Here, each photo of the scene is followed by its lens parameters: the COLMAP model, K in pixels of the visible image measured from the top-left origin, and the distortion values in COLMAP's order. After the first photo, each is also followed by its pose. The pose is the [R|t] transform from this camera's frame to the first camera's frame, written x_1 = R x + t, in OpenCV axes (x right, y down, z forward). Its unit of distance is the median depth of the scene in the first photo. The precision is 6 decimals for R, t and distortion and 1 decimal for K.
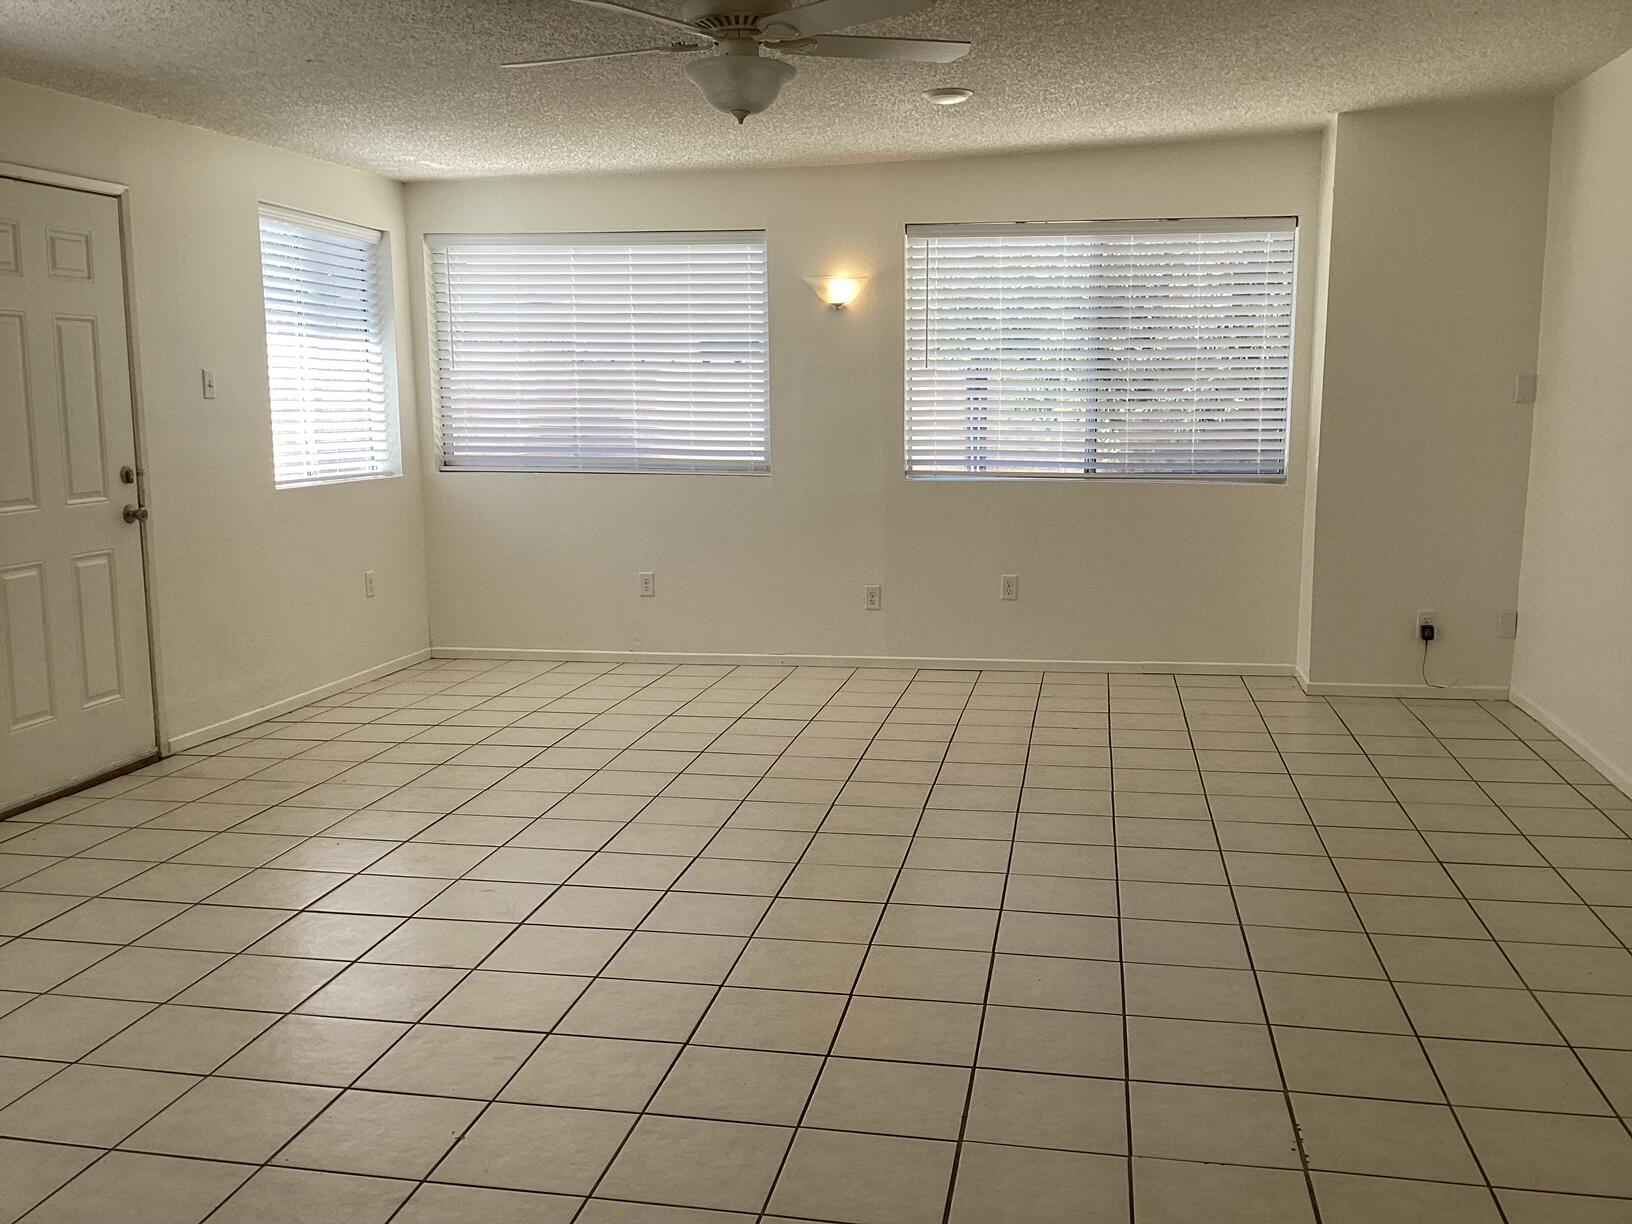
lens RADIAL K [[1466.0, 0, 822.1], [0, 1466.0, 605.8], [0, 0, 1]] dist [0.060445, -0.128099]
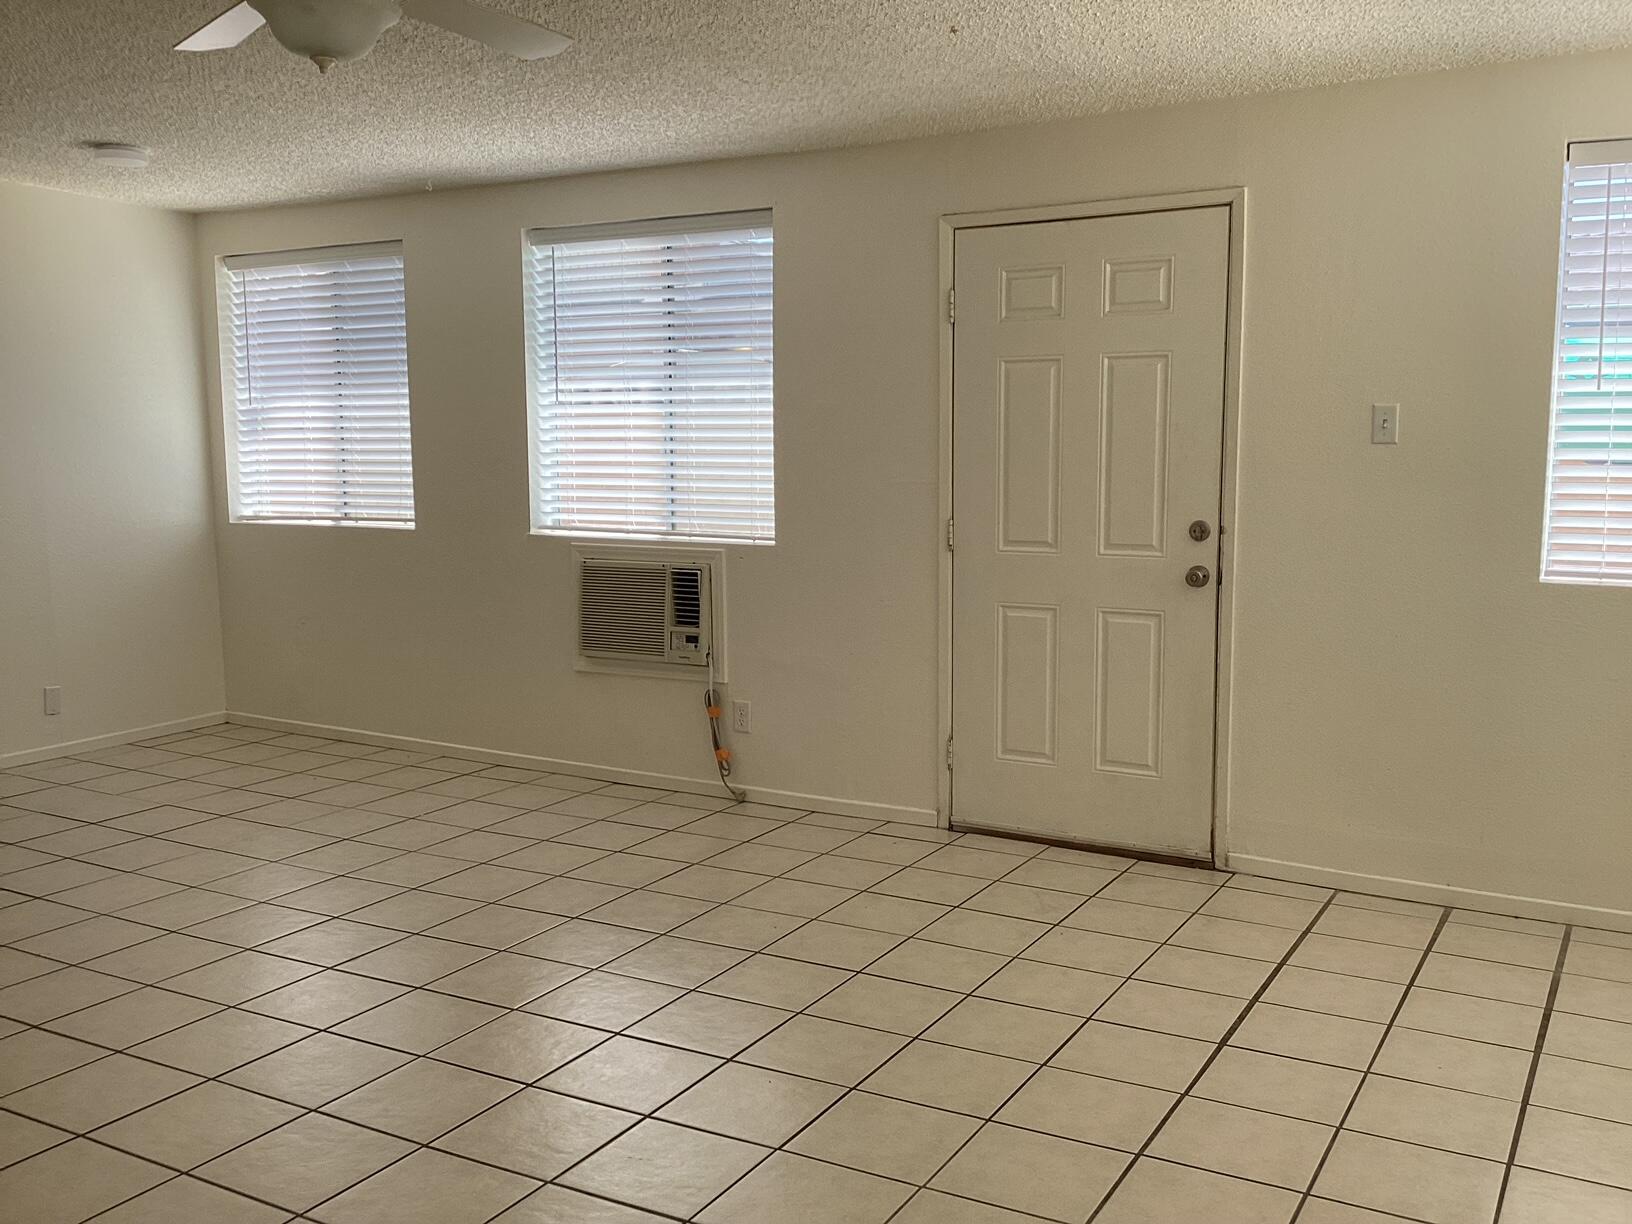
lens RADIAL K [[1466.0, 0, 848.8], [0, 1466.0, 614.5], [0, 0, 1]] dist [0.060445, -0.128099]
pose [[-0.307736, 0.111756, -0.944886, 0.334217], [-0.146386, 0.975693, 0.163076, -0.122472], [0.940143, 0.188502, -0.283897, 0.860160]]
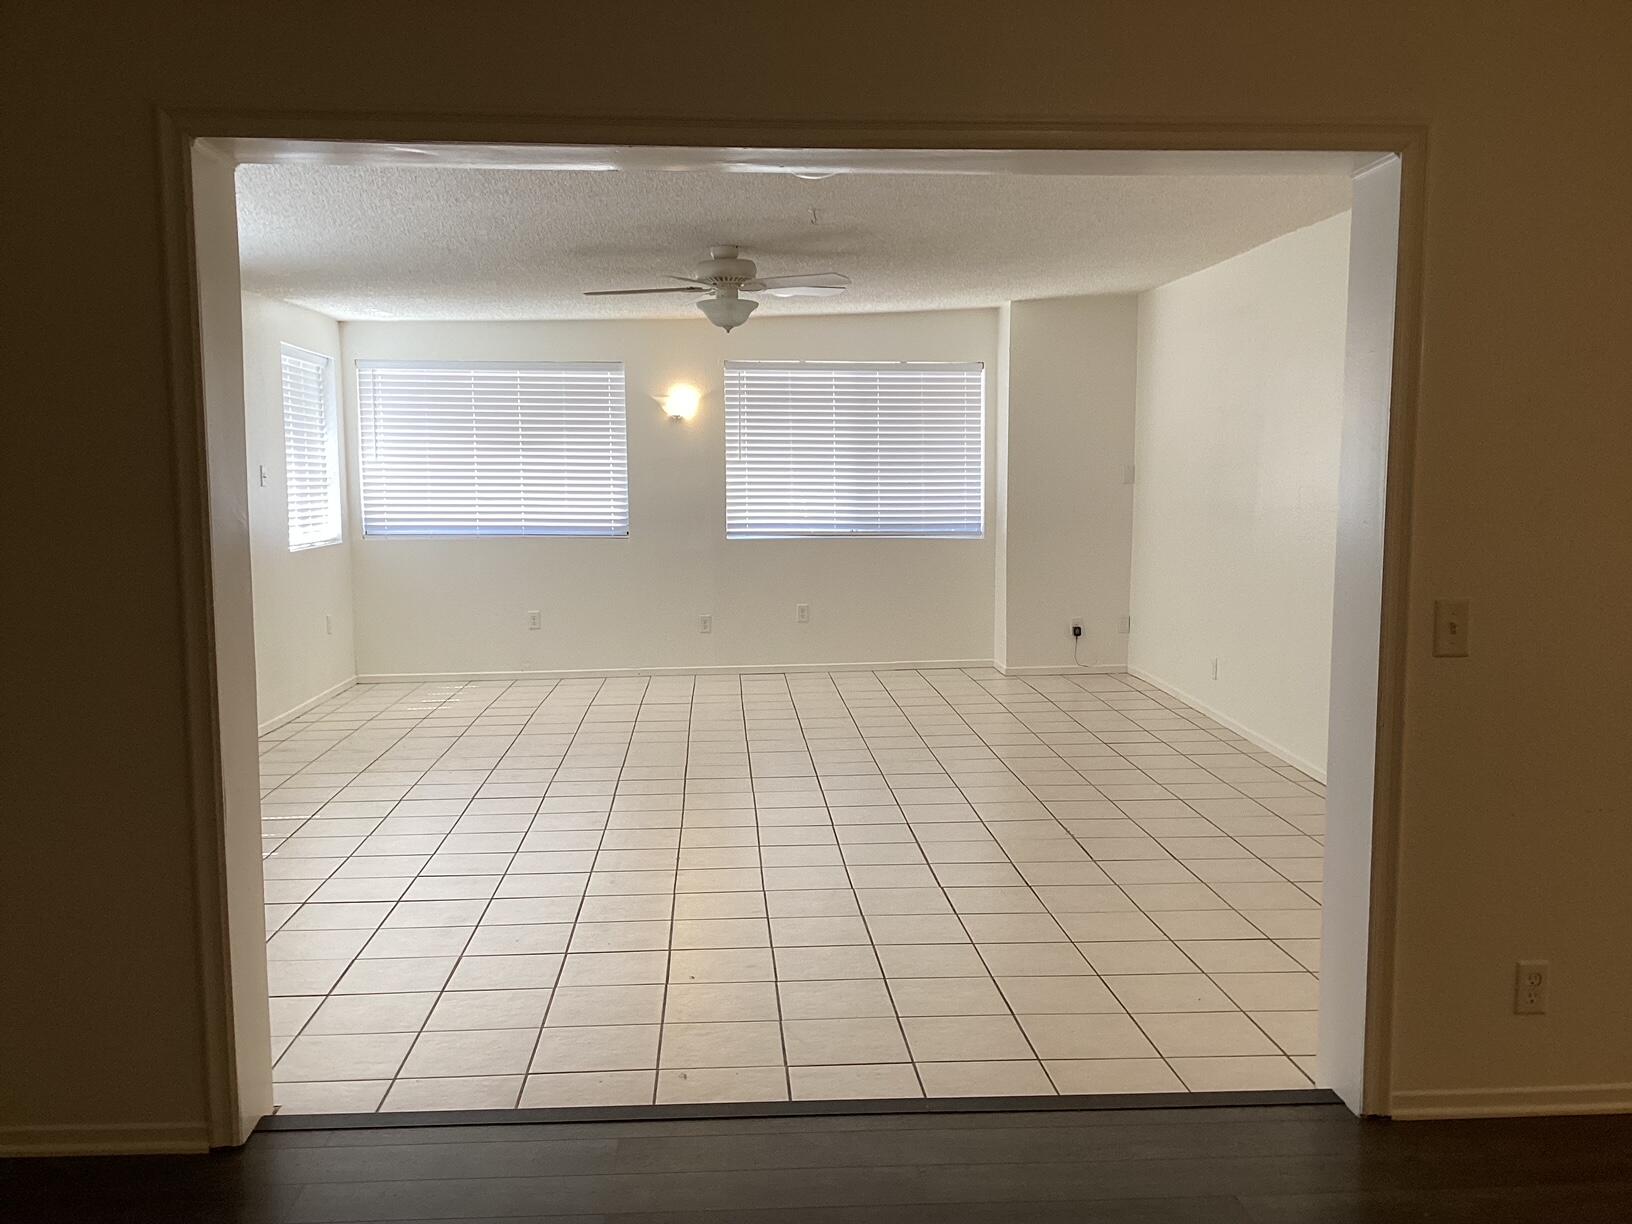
lens RADIAL K [[1466.0, 0, 812.6], [0, 1466.0, 602.5], [0, 0, 1]] dist [0.060445, -0.128099]
pose [[0.968871, -0.025311, 0.246269, -0.228629], [0.037443, 0.998298, -0.044705, 0.044607], [-0.244718, 0.052535, 0.968170, -0.410759]]
